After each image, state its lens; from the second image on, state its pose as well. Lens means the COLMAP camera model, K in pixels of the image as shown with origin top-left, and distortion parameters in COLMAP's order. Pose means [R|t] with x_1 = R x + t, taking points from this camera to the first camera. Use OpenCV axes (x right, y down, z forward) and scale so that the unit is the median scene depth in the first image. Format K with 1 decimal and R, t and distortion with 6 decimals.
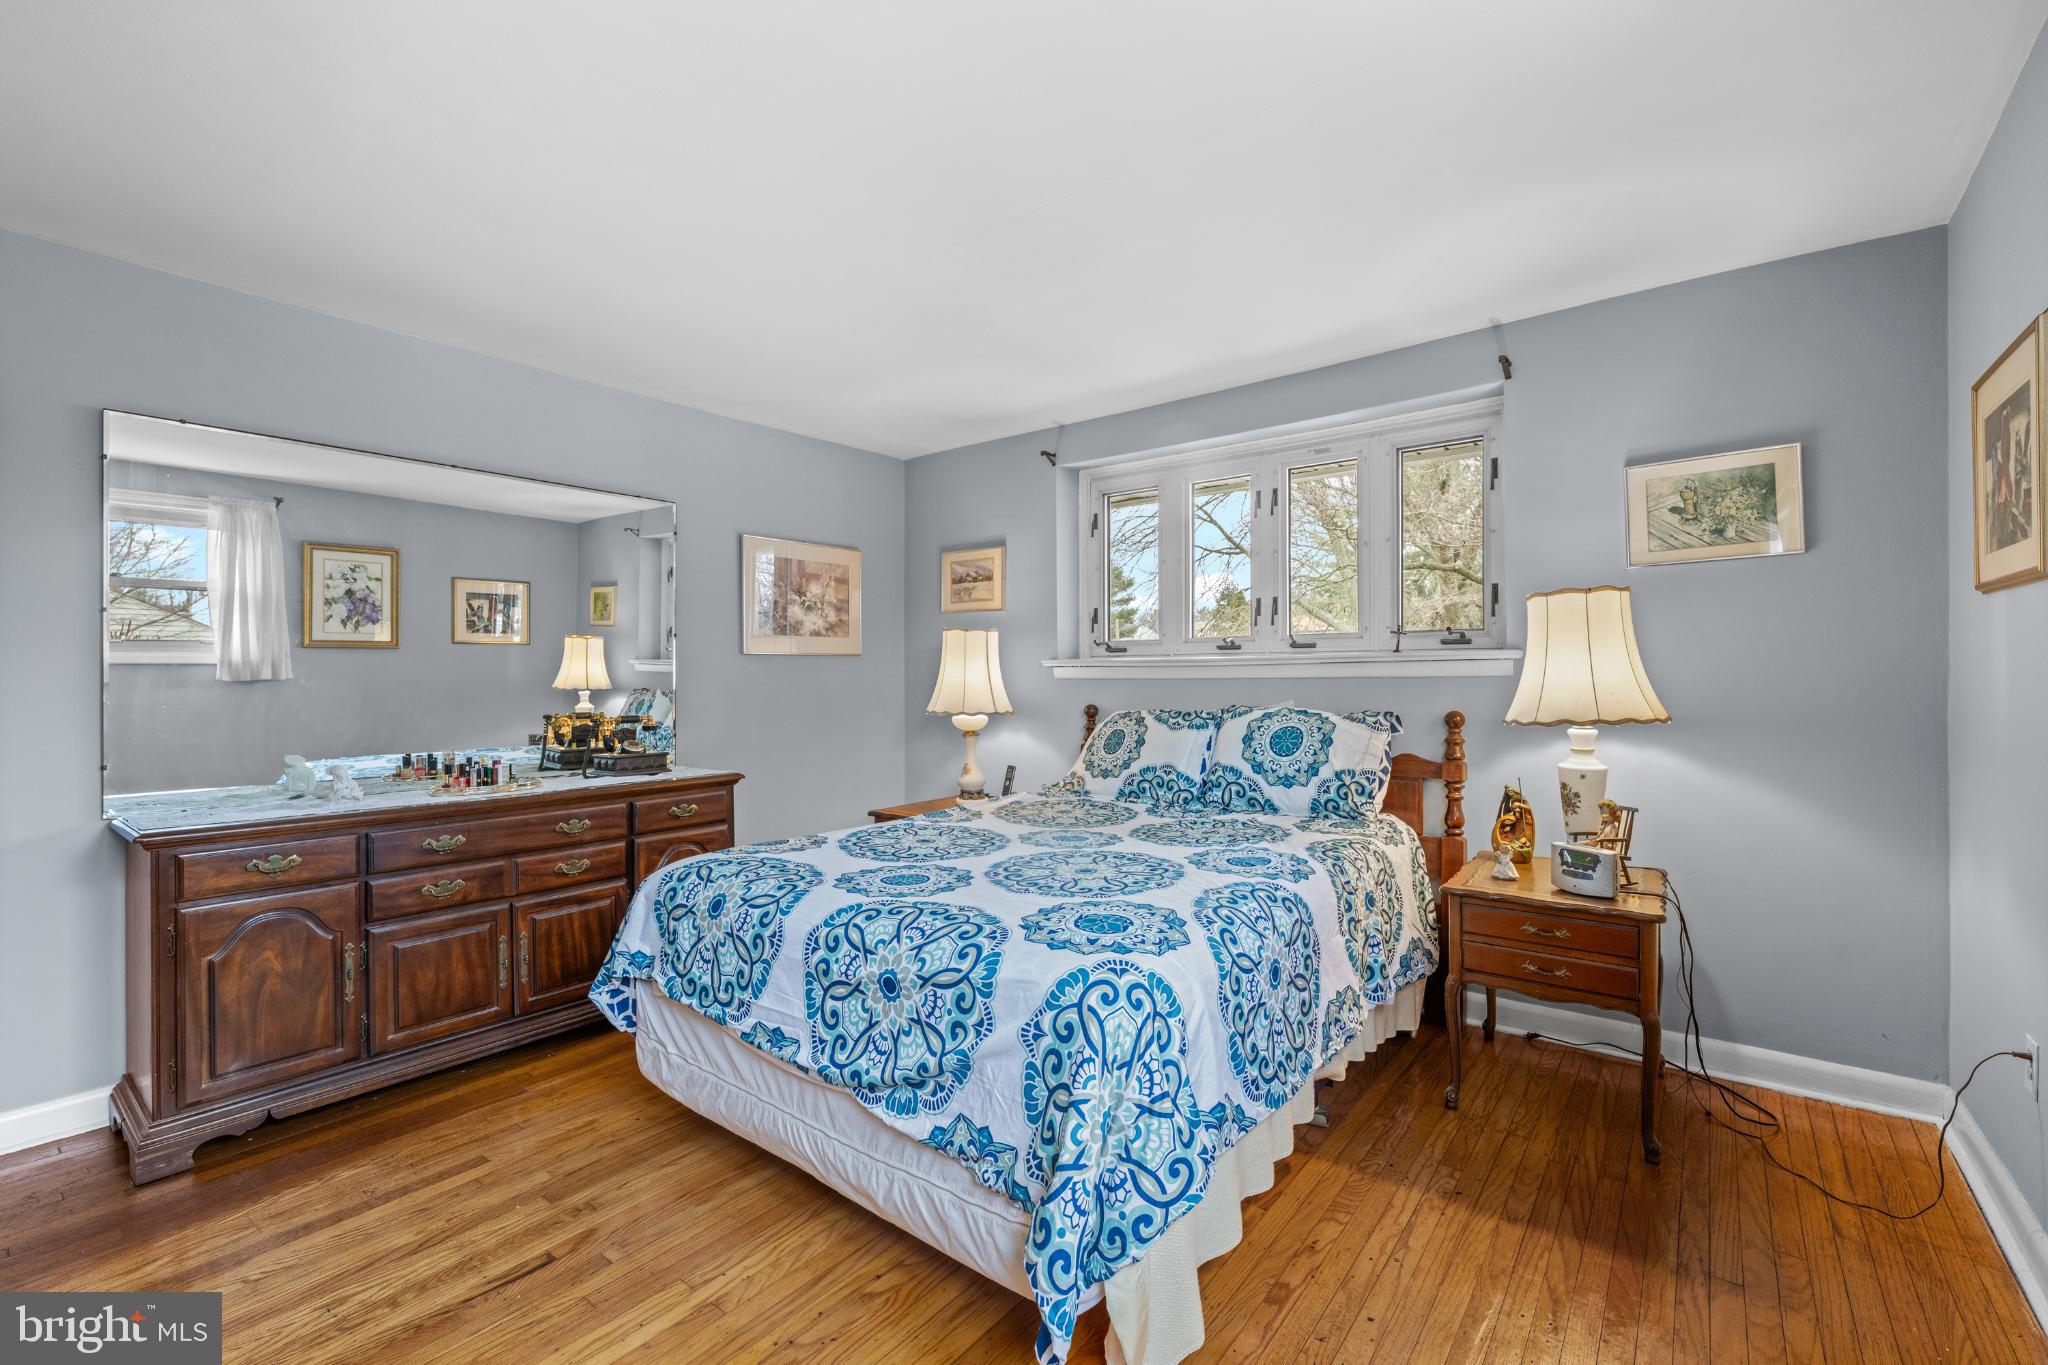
lens RADIAL K [[871.4, 0, 1025.7], [0, 871.4, 673.9], [0, 0, 1]] dist [0.002223, 0.000258]
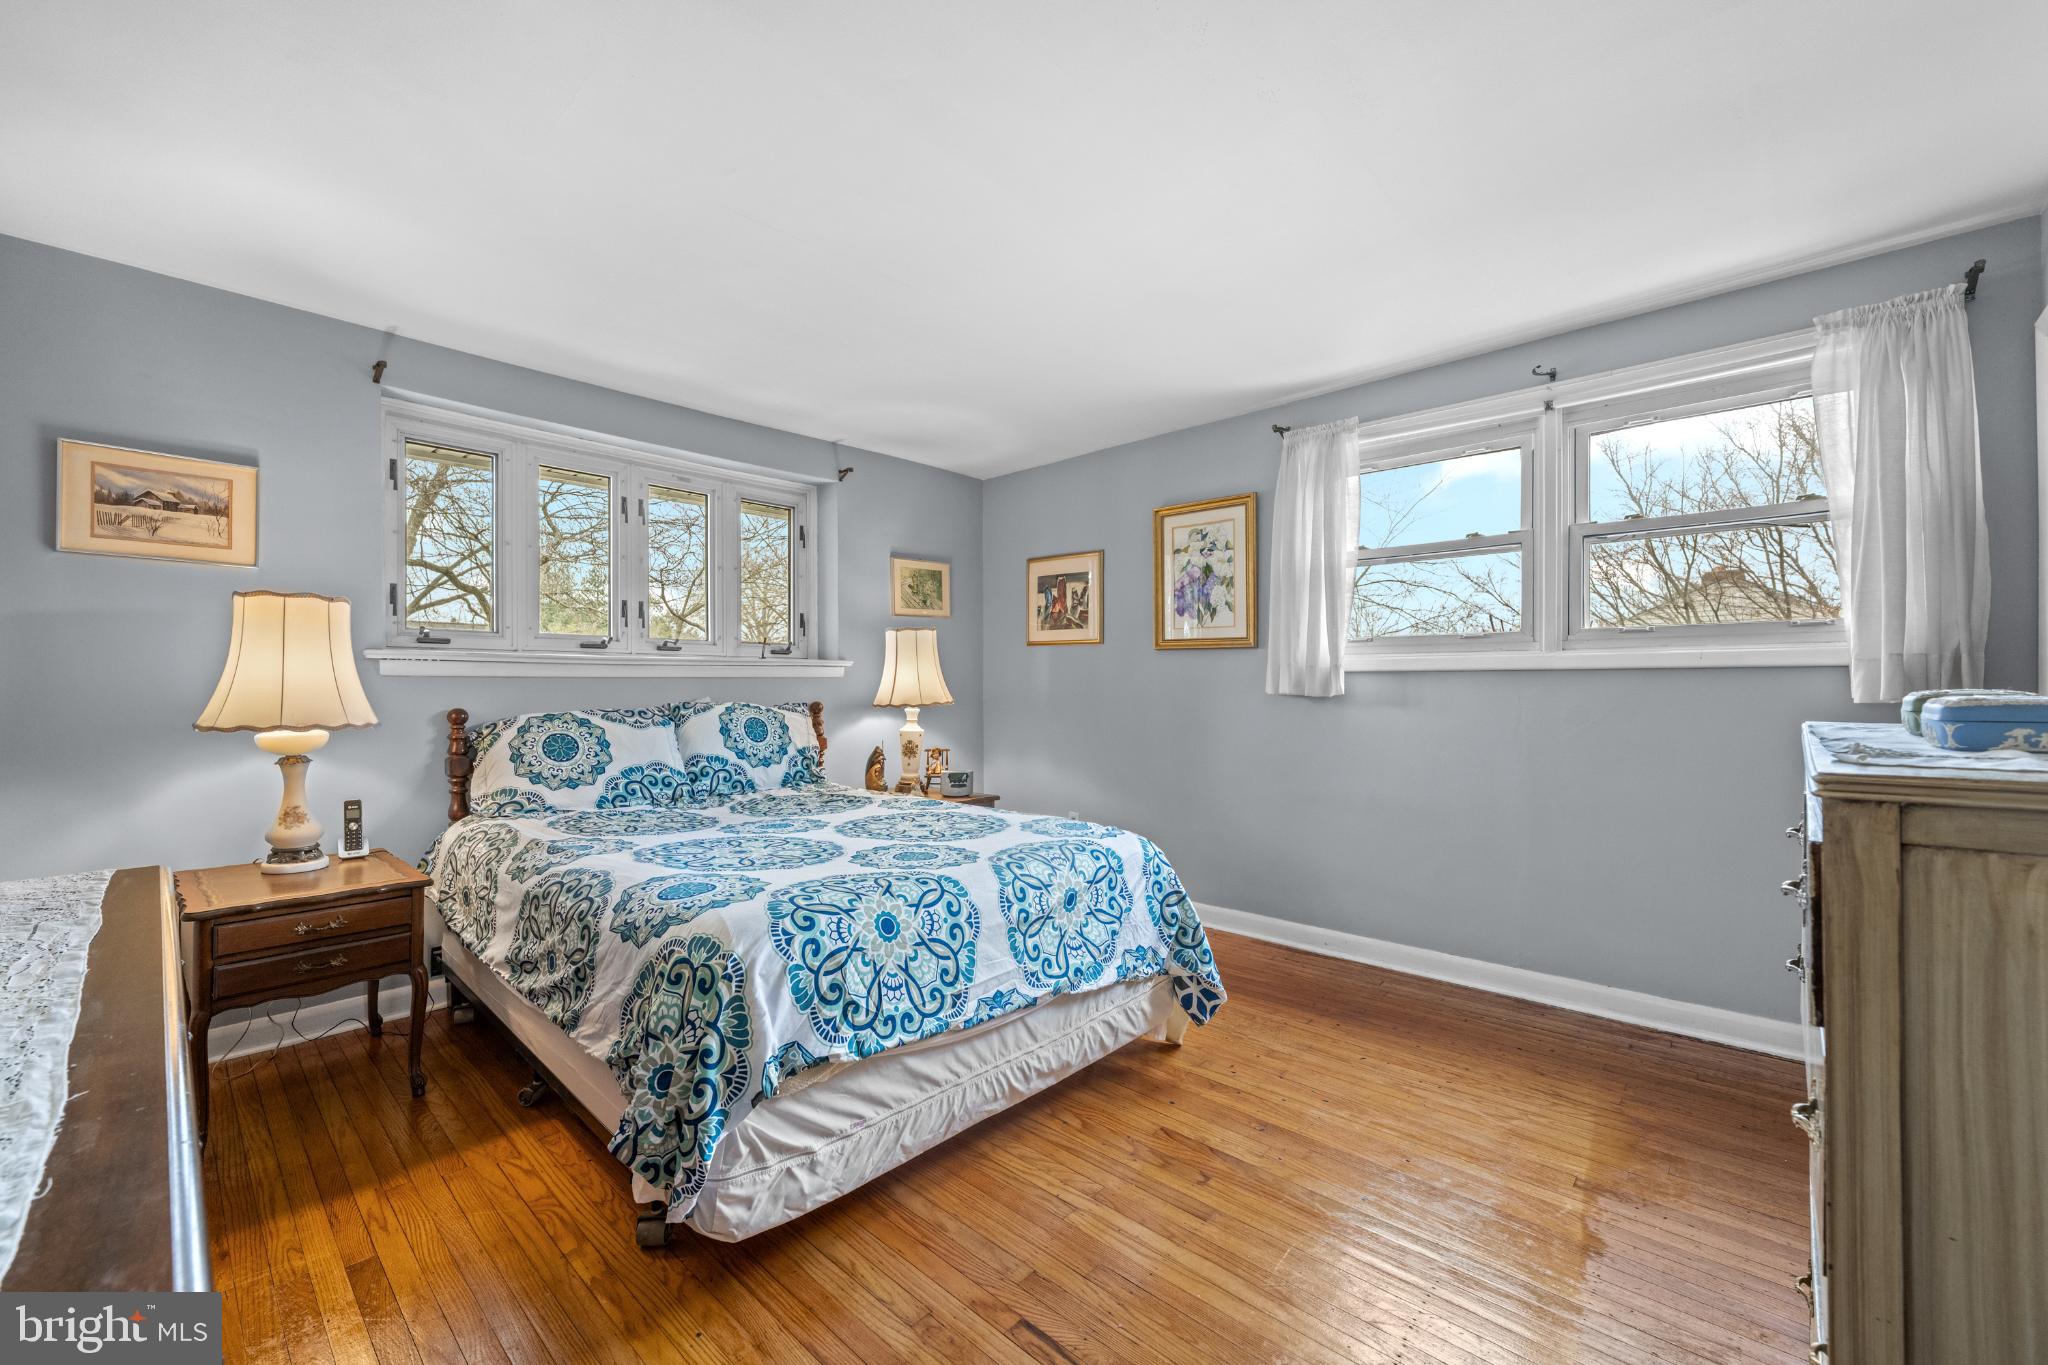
lens RADIAL K [[814.1, 0, 1019.7], [0, 814.1, 679.7], [0, 0, 1]] dist [-0.001330, 0.000092]
pose [[0.089105, 0.008805, 0.995983, -0.784311], [-0.004798, 0.999953, -0.008411, 0.015946], [-0.996011, -0.004029, 0.089143, 0.535377]]
